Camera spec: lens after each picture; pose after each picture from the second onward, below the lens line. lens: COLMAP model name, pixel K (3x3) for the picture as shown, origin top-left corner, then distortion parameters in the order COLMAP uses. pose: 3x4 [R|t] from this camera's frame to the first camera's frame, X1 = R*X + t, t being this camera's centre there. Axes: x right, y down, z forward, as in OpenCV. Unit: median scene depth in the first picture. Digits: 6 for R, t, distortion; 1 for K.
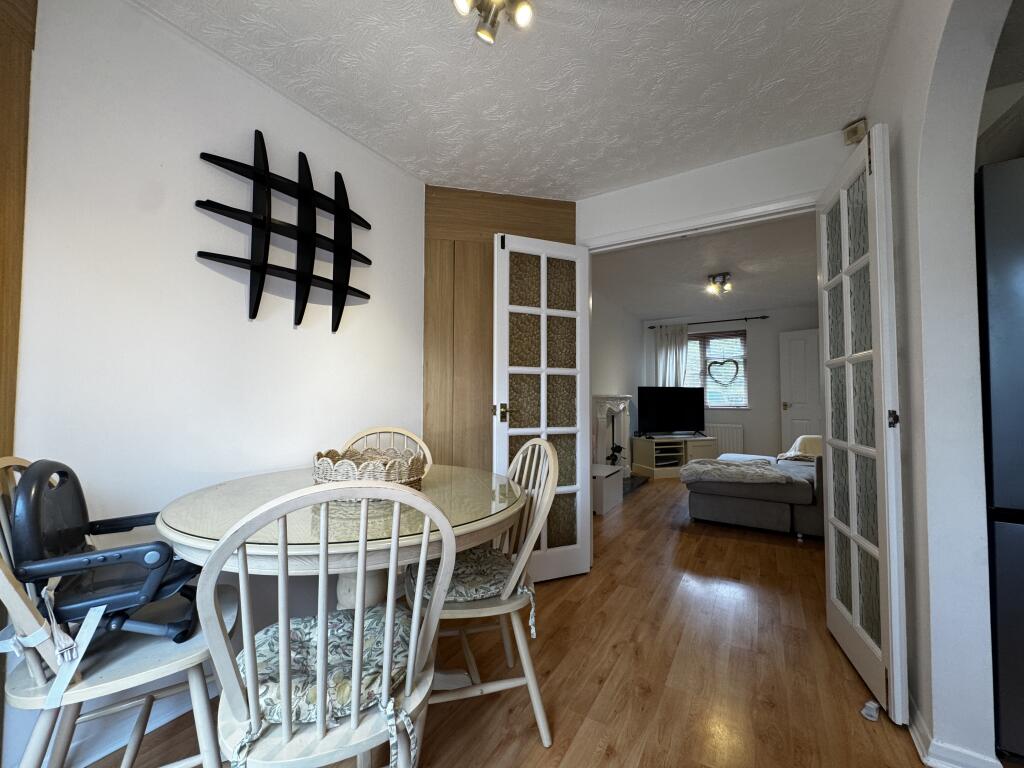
lens RADIAL K [[412.0, 0, 512.2], [0, 412.0, 381.8], [0, 0, 1]] dist [-0.000494, -0.000051]
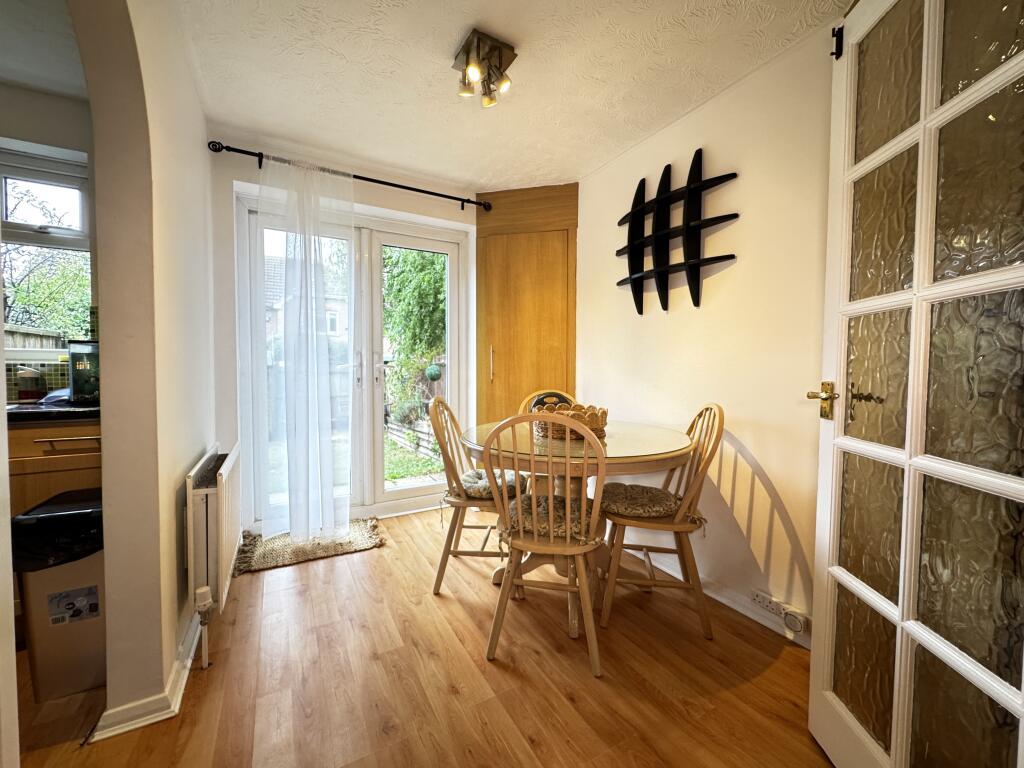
lens RADIAL K [[412.0, 0, 512.2], [0, 412.0, 381.8], [0, 0, 1]] dist [-0.000494, -0.000051]
pose [[-0.488581, 0.021891, -0.872244, 0.750732], [0.024095, 0.999642, 0.011592, 0.046904], [0.872186, -0.015353, -0.488934, 1.148735]]
